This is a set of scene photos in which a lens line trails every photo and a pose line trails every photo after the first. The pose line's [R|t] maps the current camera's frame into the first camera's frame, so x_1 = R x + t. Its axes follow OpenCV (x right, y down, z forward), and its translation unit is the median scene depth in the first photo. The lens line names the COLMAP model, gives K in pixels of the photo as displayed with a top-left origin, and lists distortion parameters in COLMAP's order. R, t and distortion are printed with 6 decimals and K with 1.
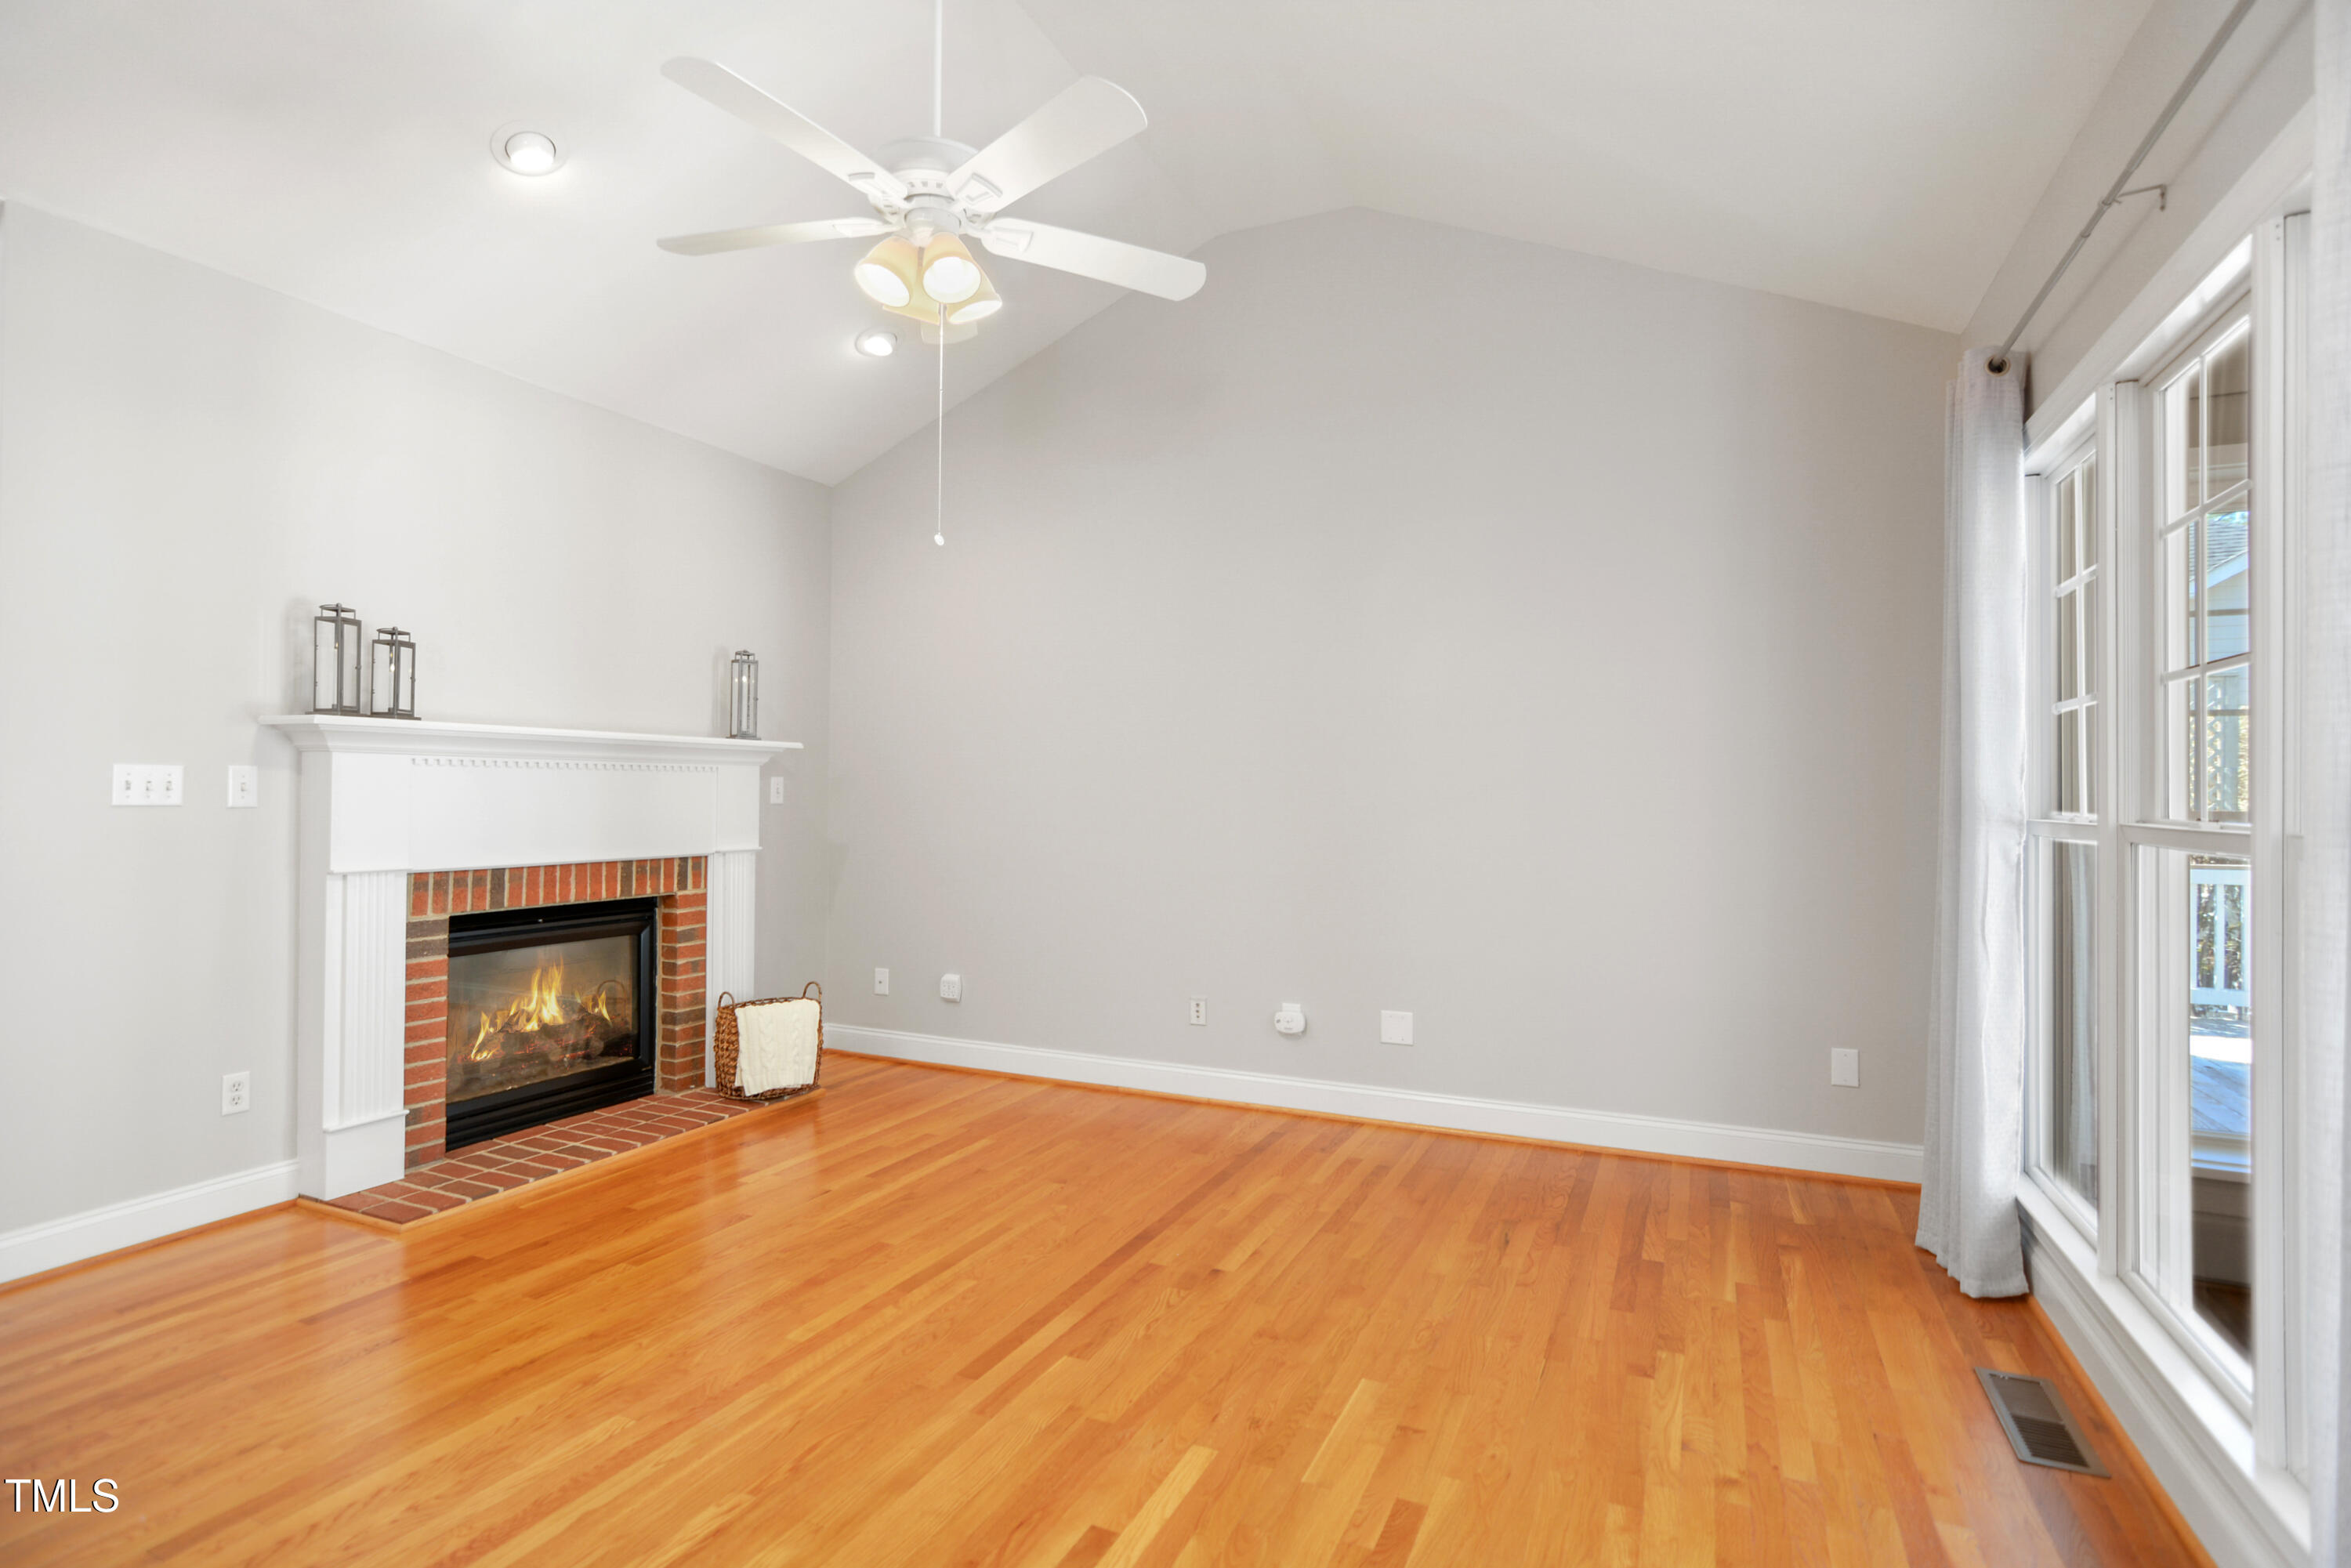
lens RADIAL K [[1157.9, 0, 1183.7], [0, 1157.9, 792.1], [0, 0, 1]] dist [-0.005337, -0.000544]
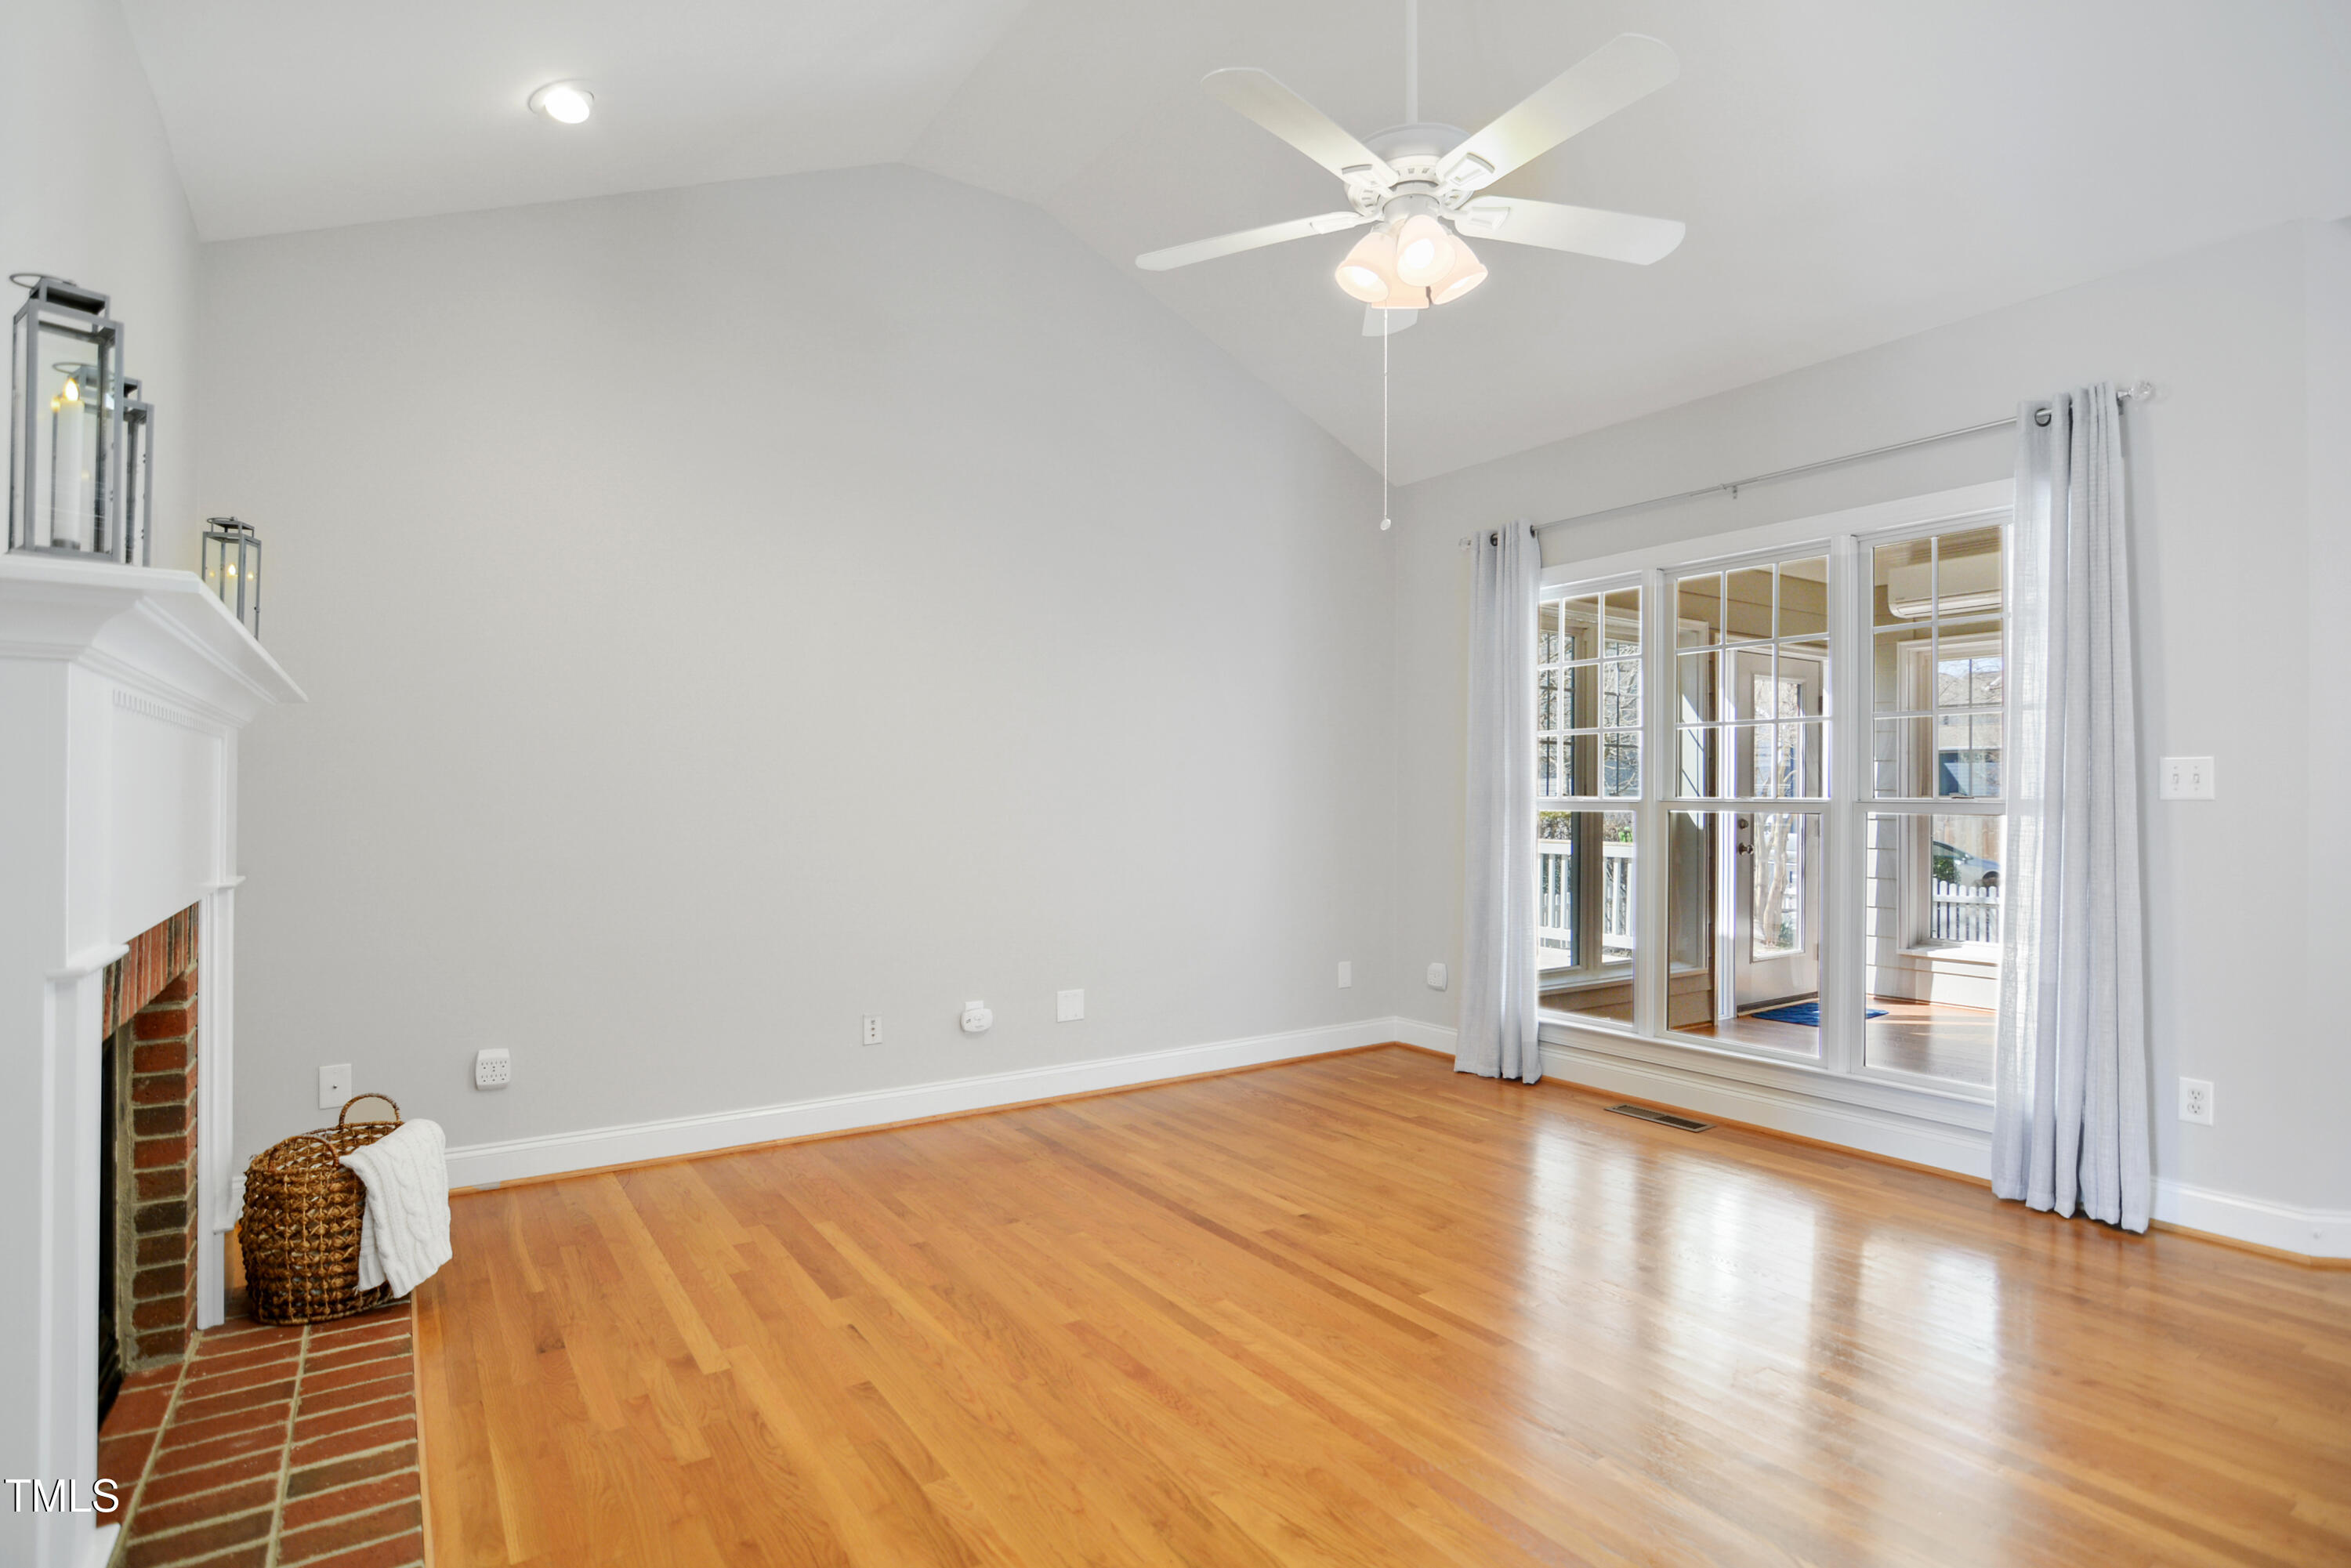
lens RADIAL K [[1157.9, 0, 1183.7], [0, 1157.9, 792.1], [0, 0, 1]] dist [-0.005337, -0.000544]
pose [[0.521805, -0.000711, 0.853064, -0.787262], [-0.001633, 0.999997, 0.001833, 0.008038], [-0.853063, -0.002349, 0.521802, 0.427538]]
